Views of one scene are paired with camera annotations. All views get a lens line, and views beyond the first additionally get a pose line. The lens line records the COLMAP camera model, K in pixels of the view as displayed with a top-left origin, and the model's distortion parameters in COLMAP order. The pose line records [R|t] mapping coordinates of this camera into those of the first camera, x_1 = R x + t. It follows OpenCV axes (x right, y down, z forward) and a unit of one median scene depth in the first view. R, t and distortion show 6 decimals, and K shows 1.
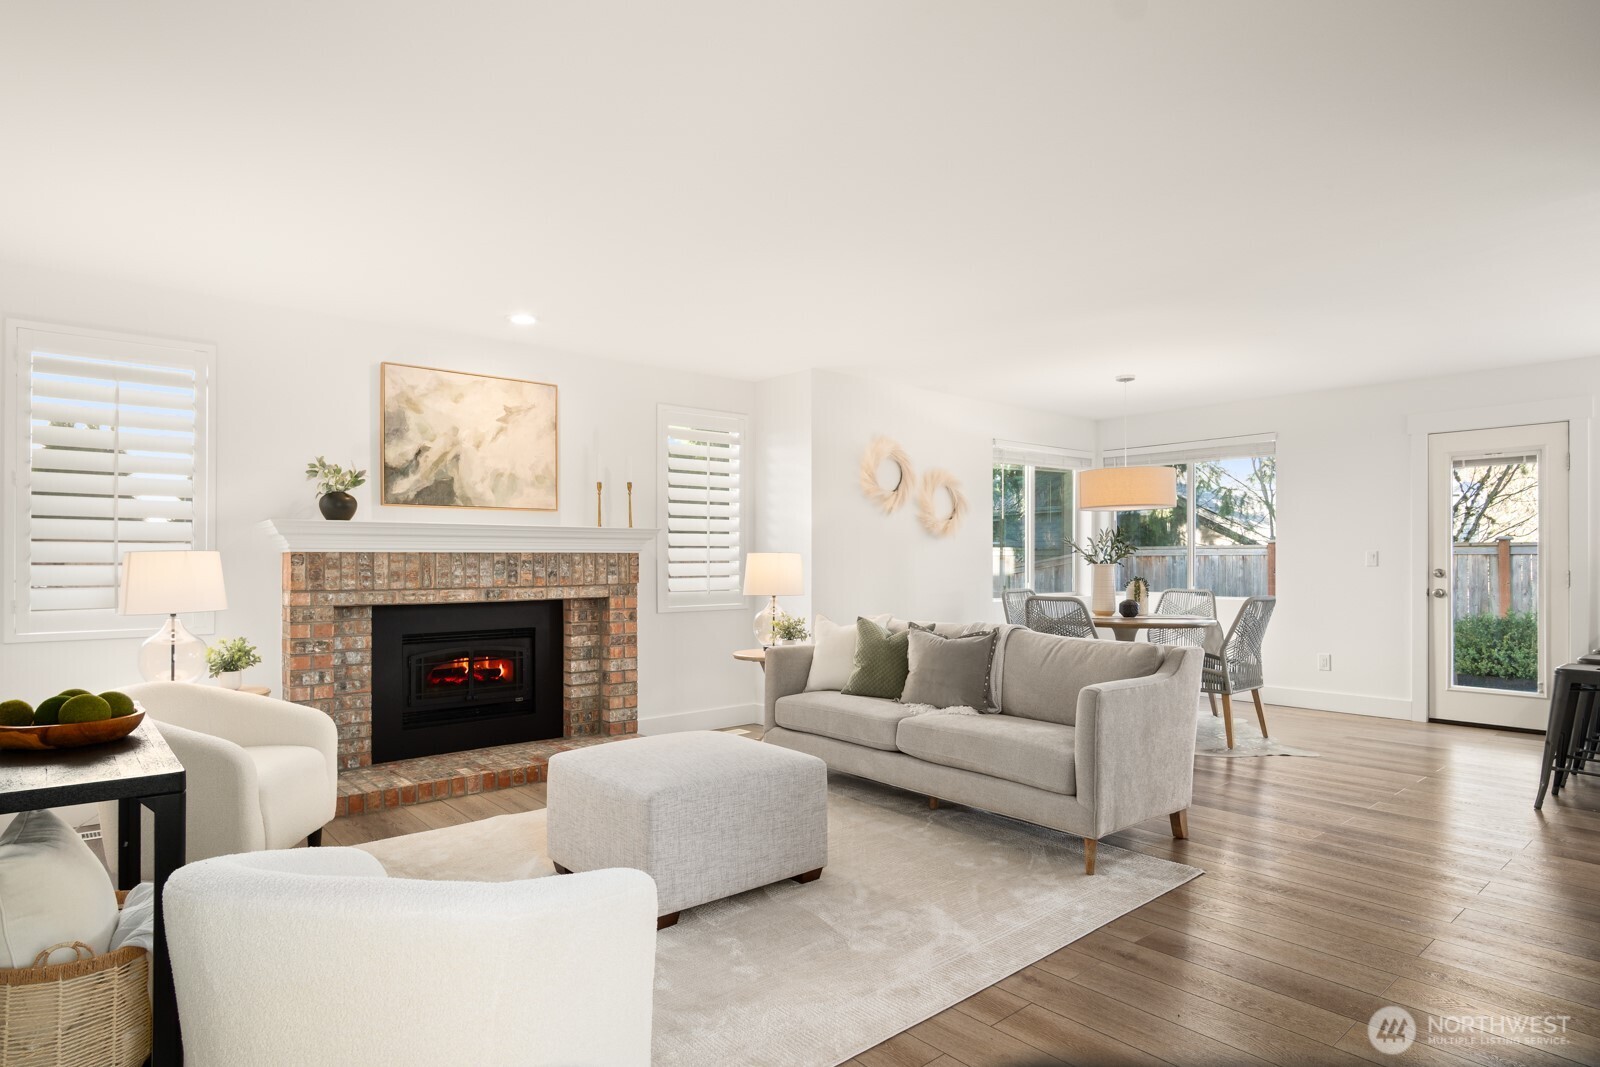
lens RADIAL K [[866.1, 0, 799.1], [0, 866.1, 548.6], [0, 0, 1]] dist [0.005061, 0.001079]
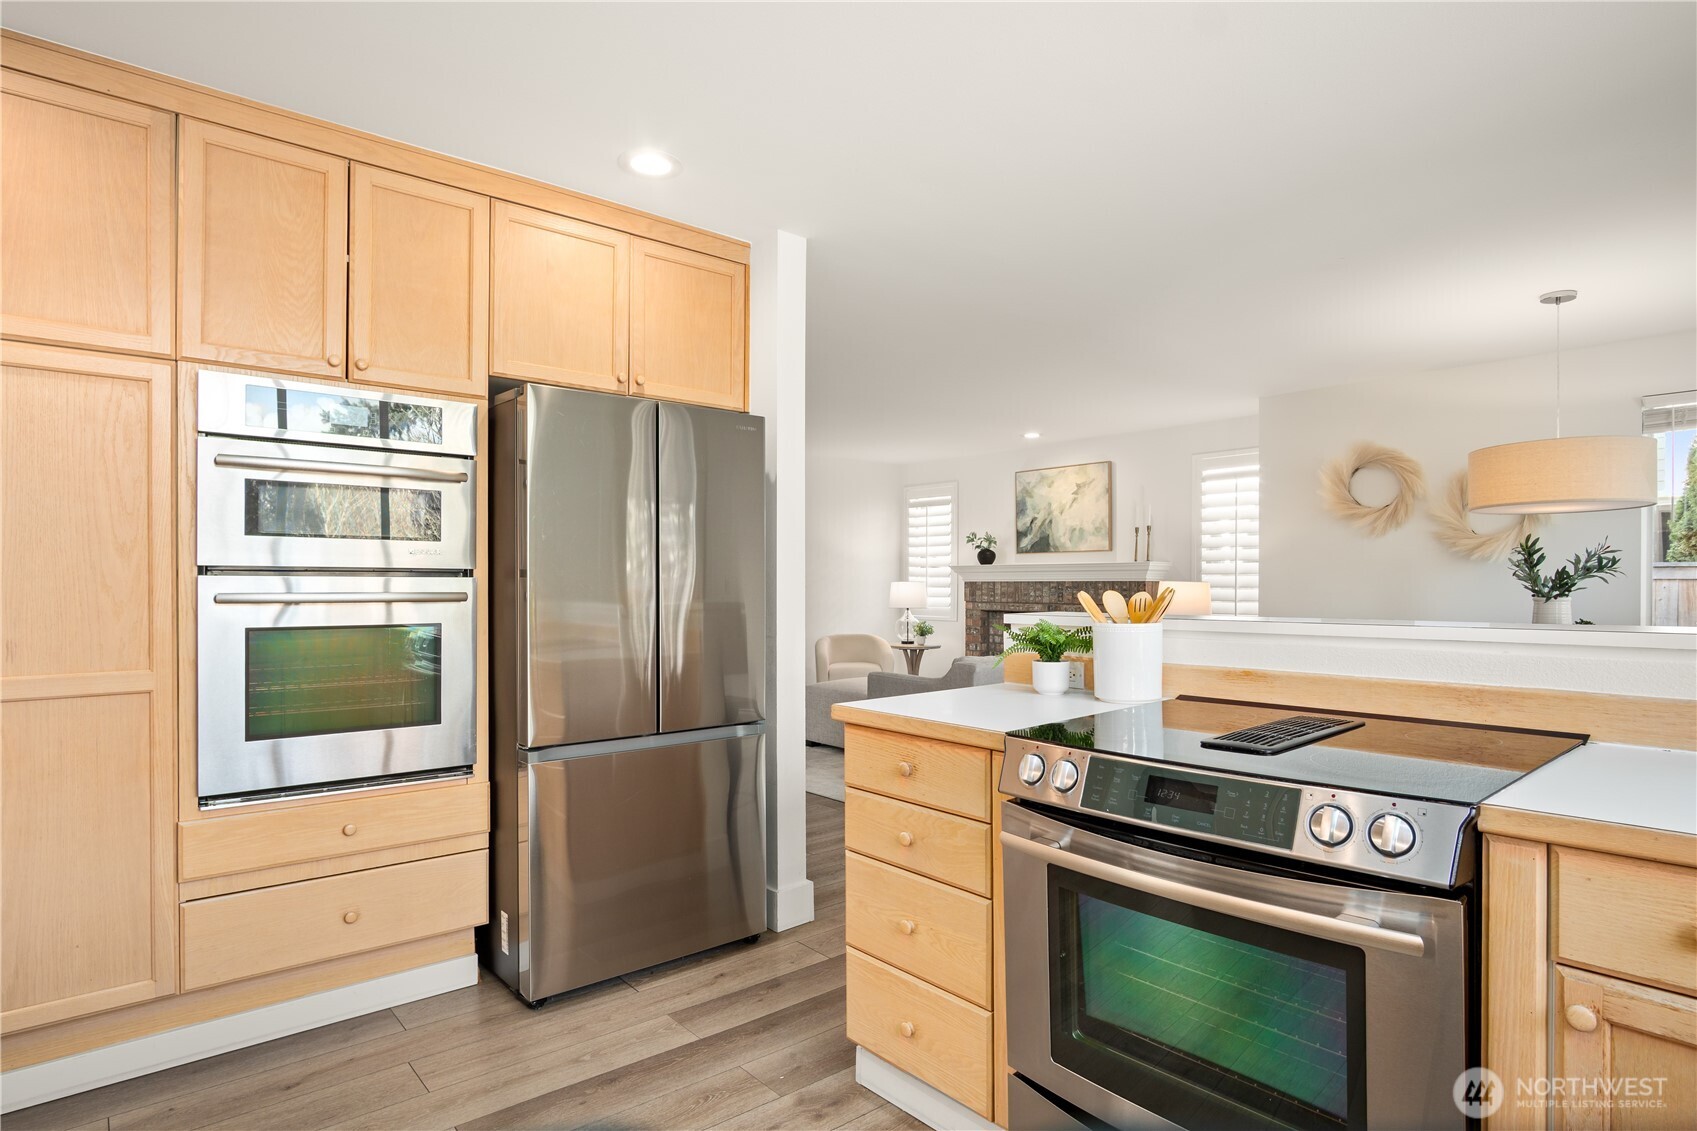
lens RADIAL K [[918.6, 0, 848.2], [0, 918.6, 571.8], [0, 0, 1]] dist [0.005061, 0.001079]
pose [[0.001140, -0.010414, -0.999945, 1.332328], [0.009256, 0.999903, -0.010403, 0.001229], [0.999957, -0.009244, 0.001236, 0.643422]]
